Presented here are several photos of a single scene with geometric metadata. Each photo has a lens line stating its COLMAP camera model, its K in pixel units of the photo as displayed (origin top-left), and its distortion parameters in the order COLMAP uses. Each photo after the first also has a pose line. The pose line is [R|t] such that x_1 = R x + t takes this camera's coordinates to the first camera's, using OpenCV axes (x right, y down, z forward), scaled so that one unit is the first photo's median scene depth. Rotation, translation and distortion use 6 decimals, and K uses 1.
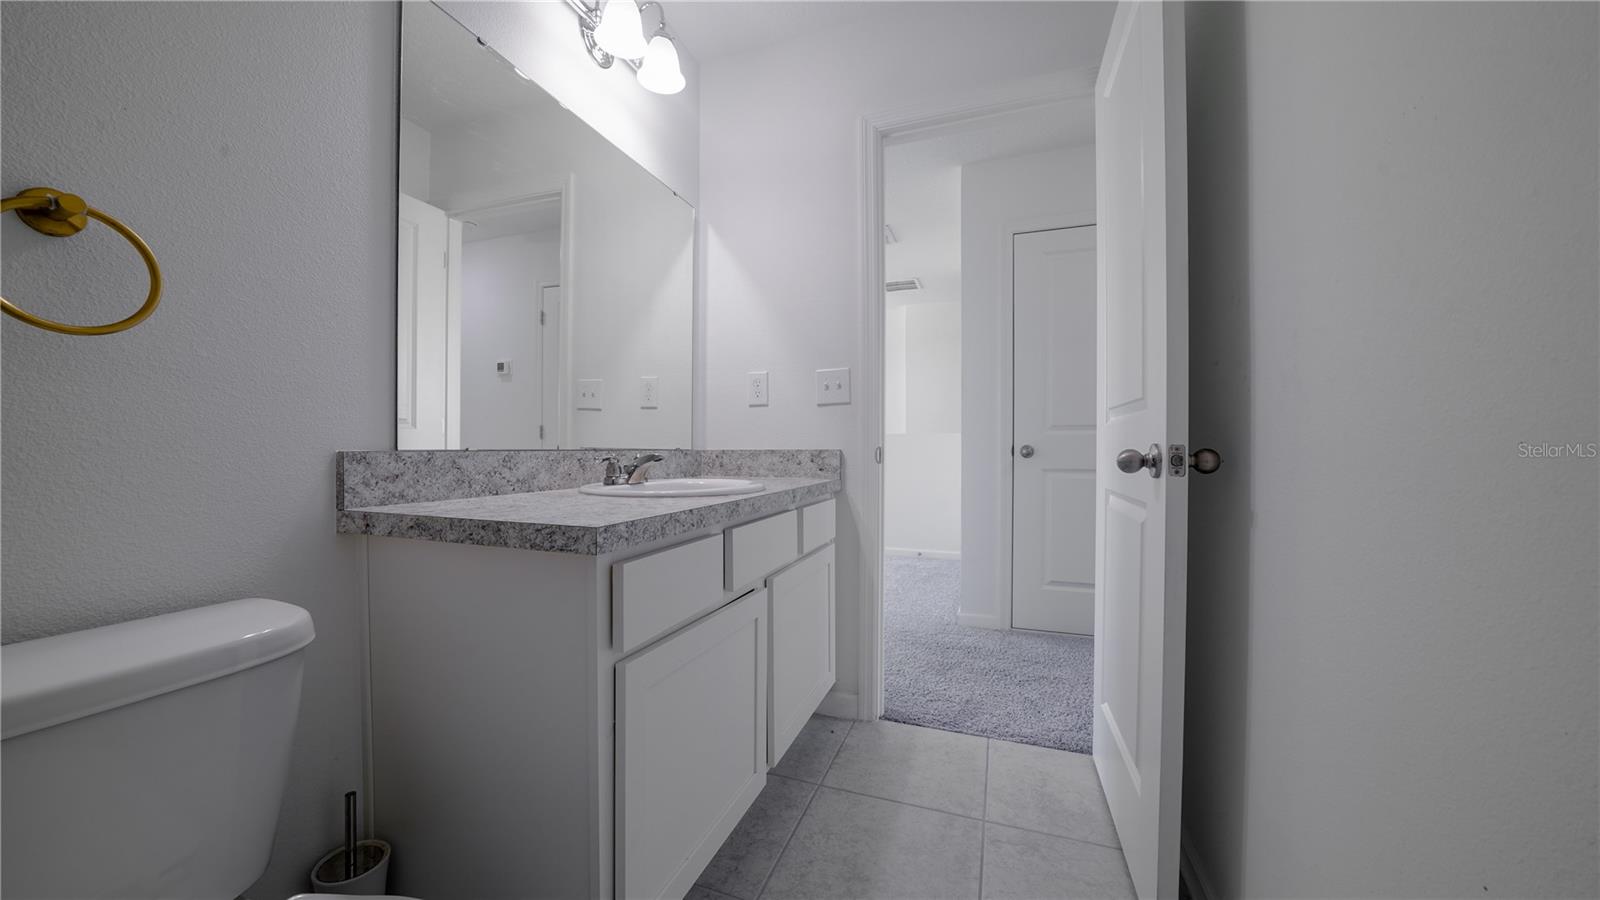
lens RADIAL K [[560.2, 0, 800.0], [0, 560.2, 450.0], [0, 0, 1]] dist [-0.018036, 0.000033]
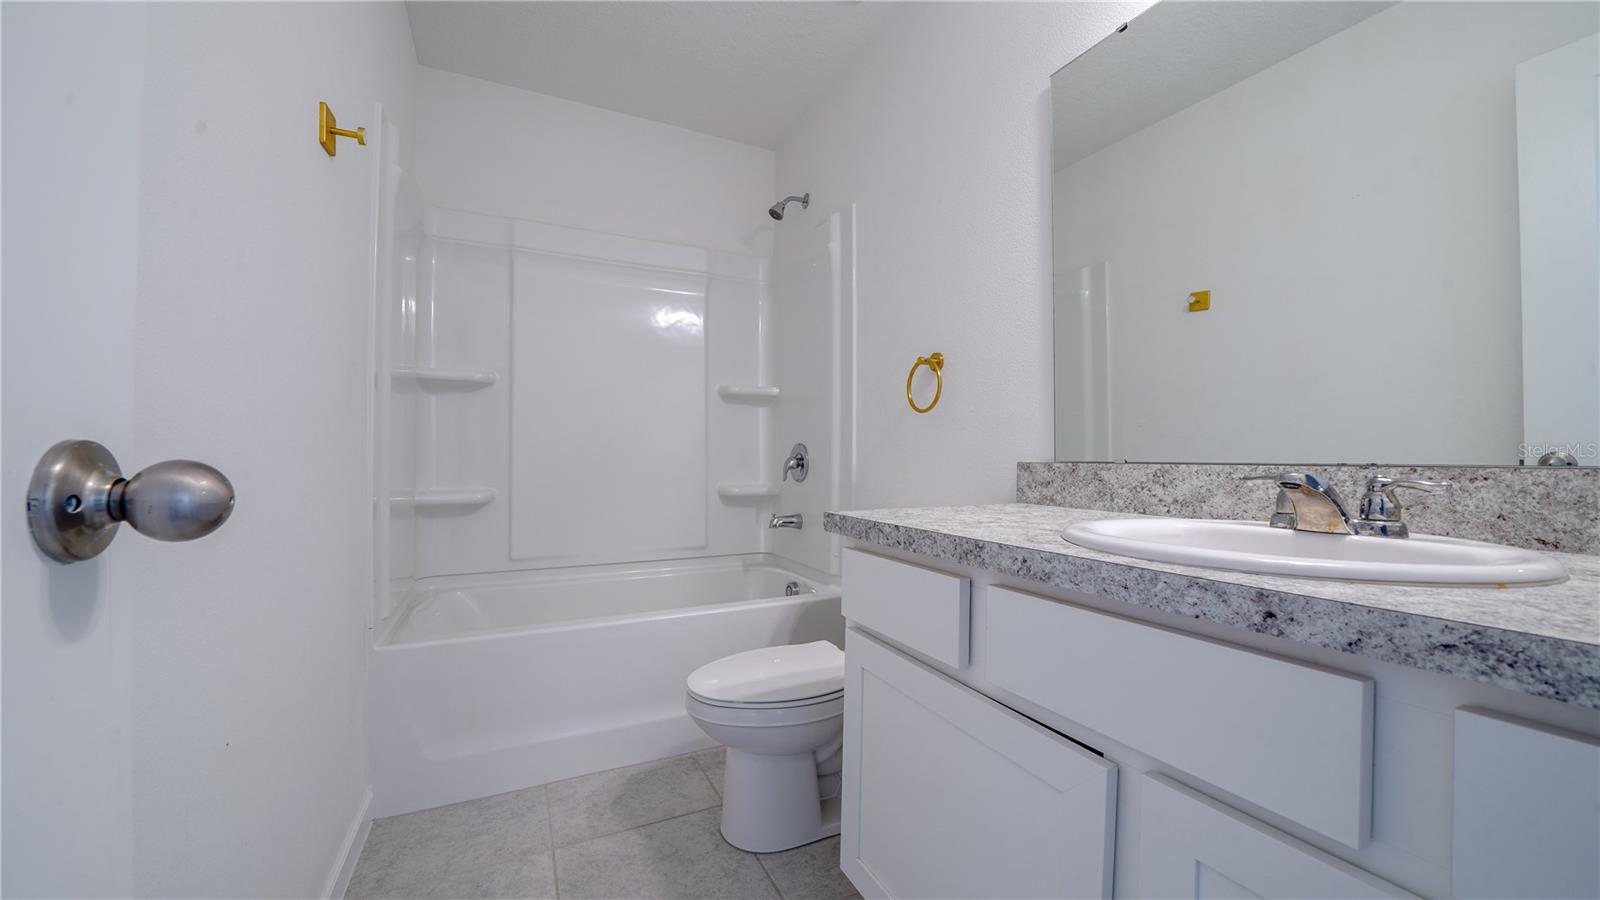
lens RADIAL K [[560.2, 0, 800.0], [0, 560.2, 450.0], [0, 0, 1]] dist [-0.018036, 0.000033]
pose [[-0.681257, -0.019525, -0.731784, 0.527638], [-0.012677, 0.999809, -0.014875, 0.000122], [0.731934, -0.000857, -0.681375, 1.370263]]
